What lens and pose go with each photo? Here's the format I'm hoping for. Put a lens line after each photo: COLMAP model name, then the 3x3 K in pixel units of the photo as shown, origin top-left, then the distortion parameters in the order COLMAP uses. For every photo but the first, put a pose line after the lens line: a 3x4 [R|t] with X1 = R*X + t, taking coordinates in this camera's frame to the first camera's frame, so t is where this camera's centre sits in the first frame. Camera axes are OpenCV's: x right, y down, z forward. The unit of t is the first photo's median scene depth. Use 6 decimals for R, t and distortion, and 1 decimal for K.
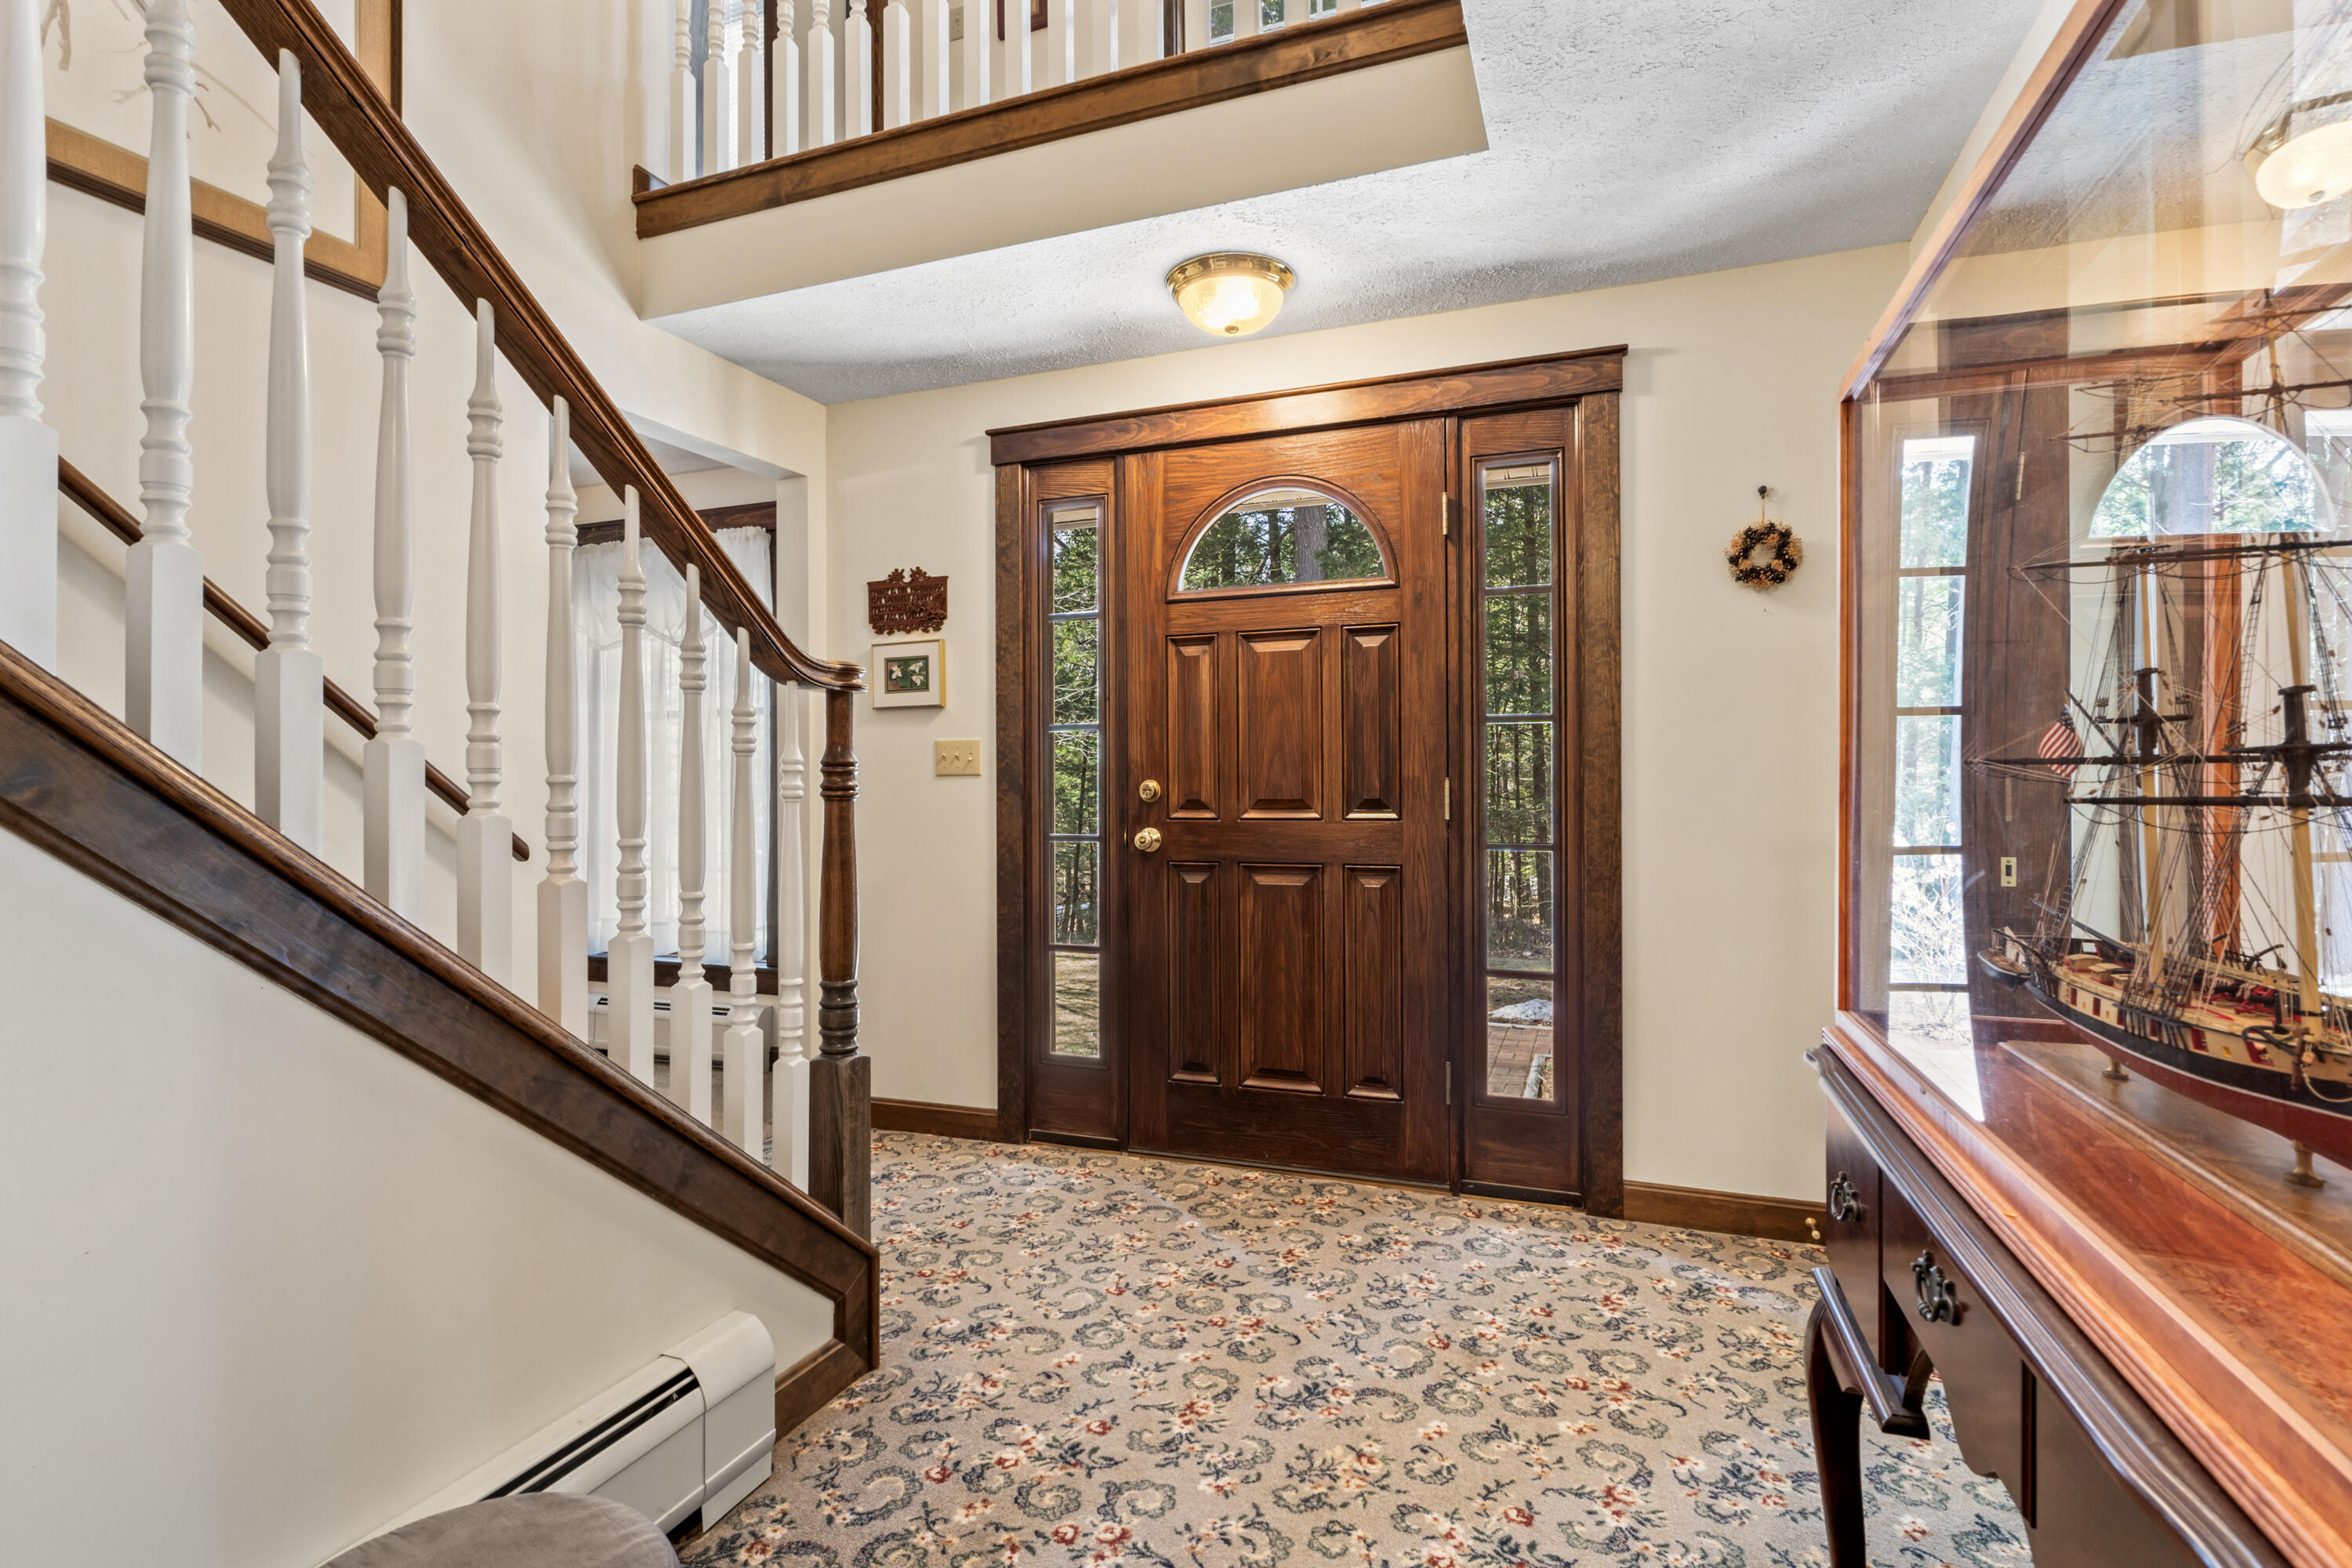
lens RADIAL K [[1139.8, 0, 1167.6], [0, 1139.8, 787.1], [0, 0, 1]] dist [0.004507, -0.000605]
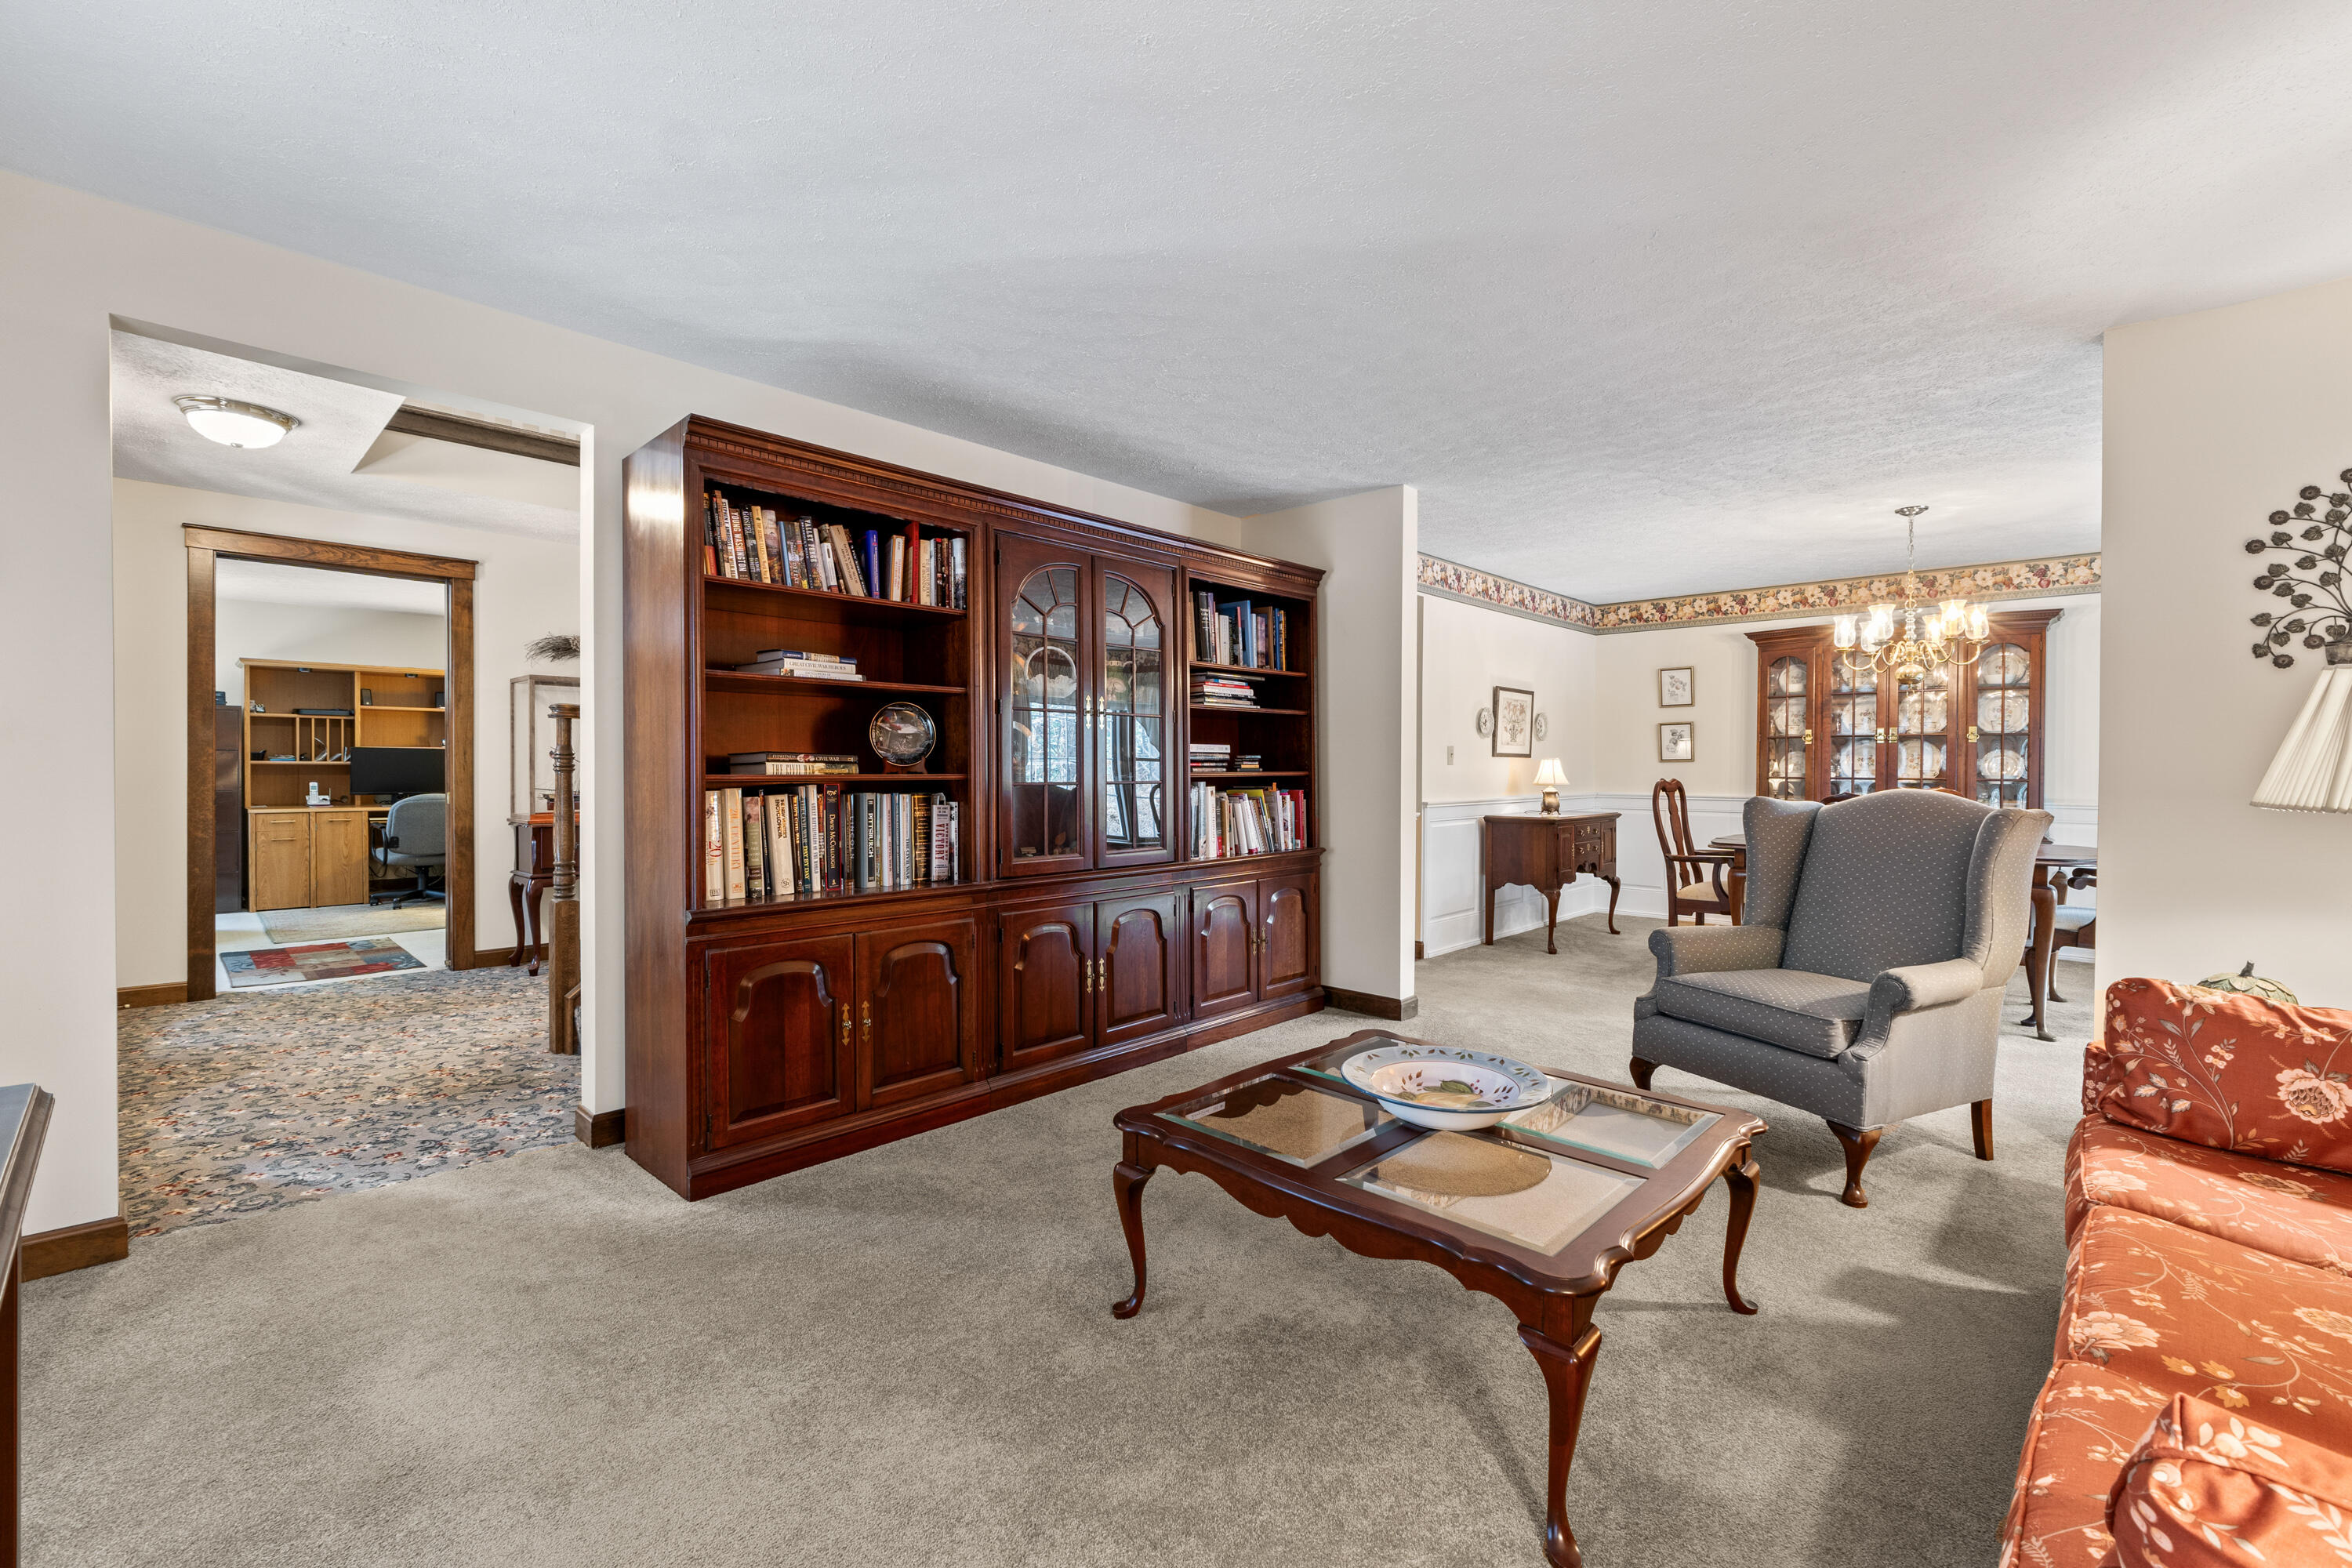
lens RADIAL K [[988.3, 0, 1158.6], [0, 988.3, 780.8], [0, 0, 1]] dist [-0.000336, -0.000105]
pose [[-0.918391, -0.009640, 0.395557, -1.817463], [-0.004578, 0.999895, 0.013741, -0.003767], [-0.395648, 0.010809, -0.918339, 2.046773]]
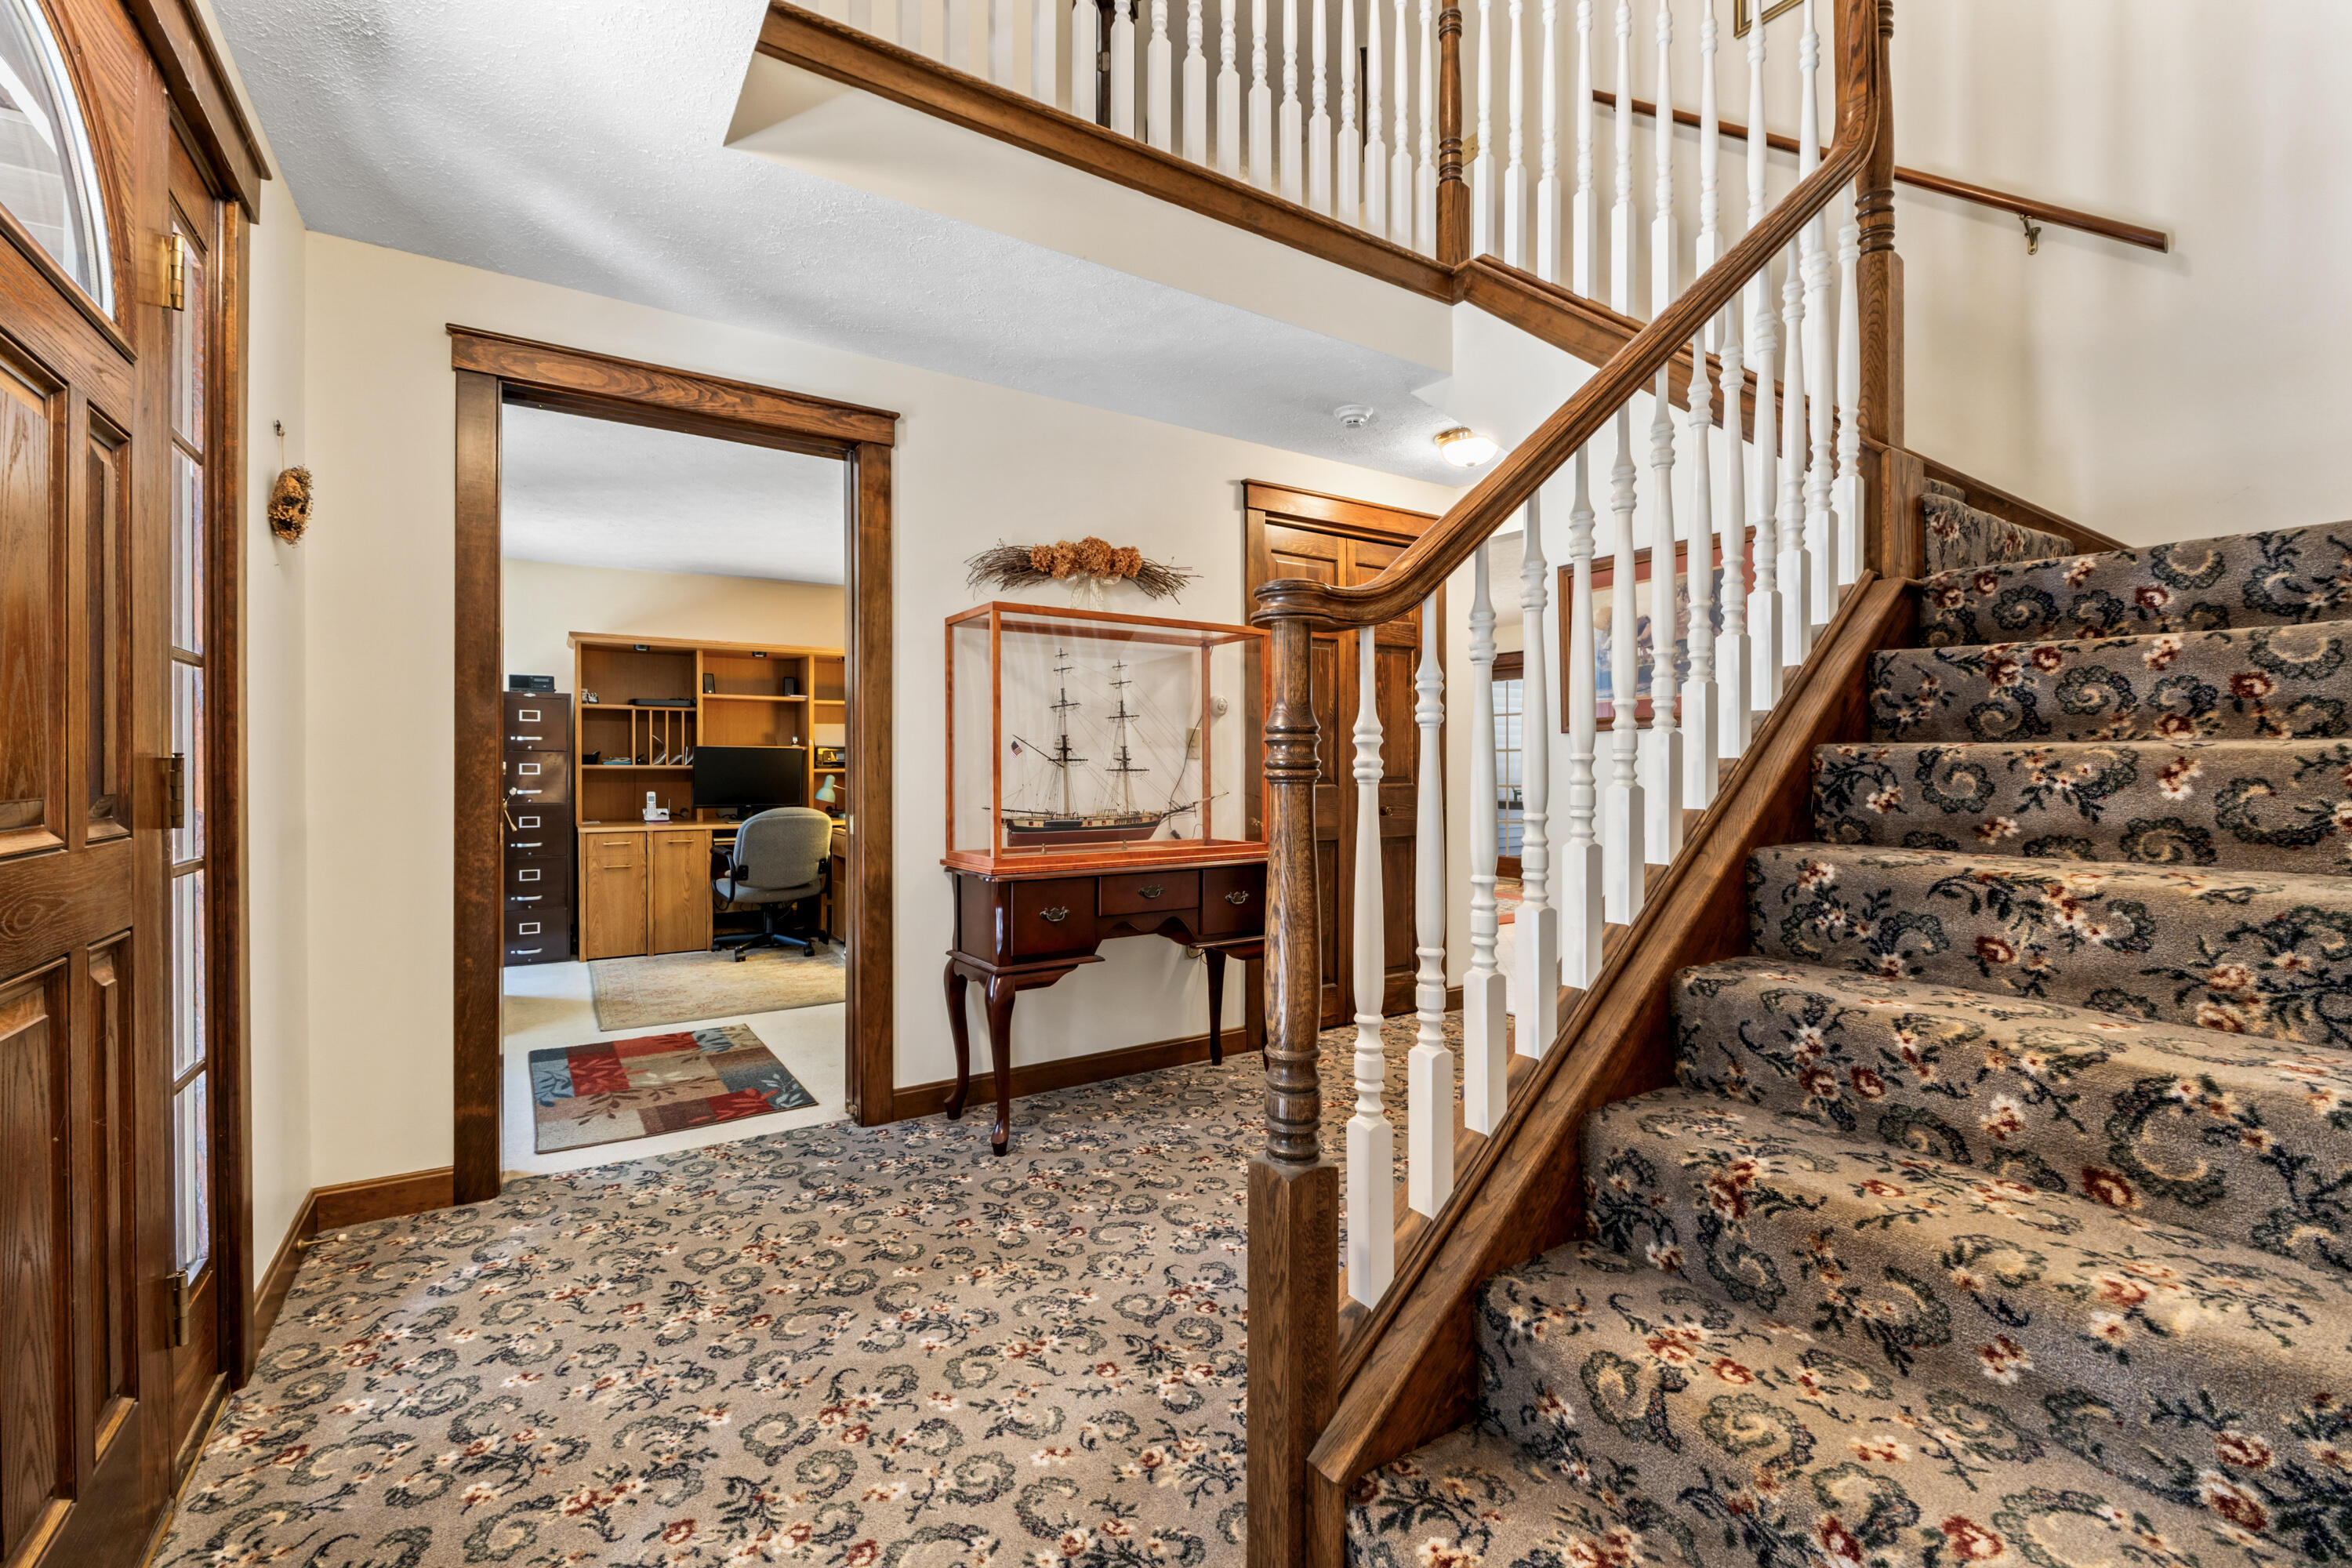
lens RADIAL K [[988.3, 0, 1168.5], [0, 988.3, 771.1], [0, 0, 1]] dist [-0.000336, -0.000105]
pose [[-0.808105, 0.000736, 0.589038, -0.541203], [0.002560, 0.999994, 0.002262, 0.002423], [-0.589033, 0.003336, -0.808102, 1.426666]]
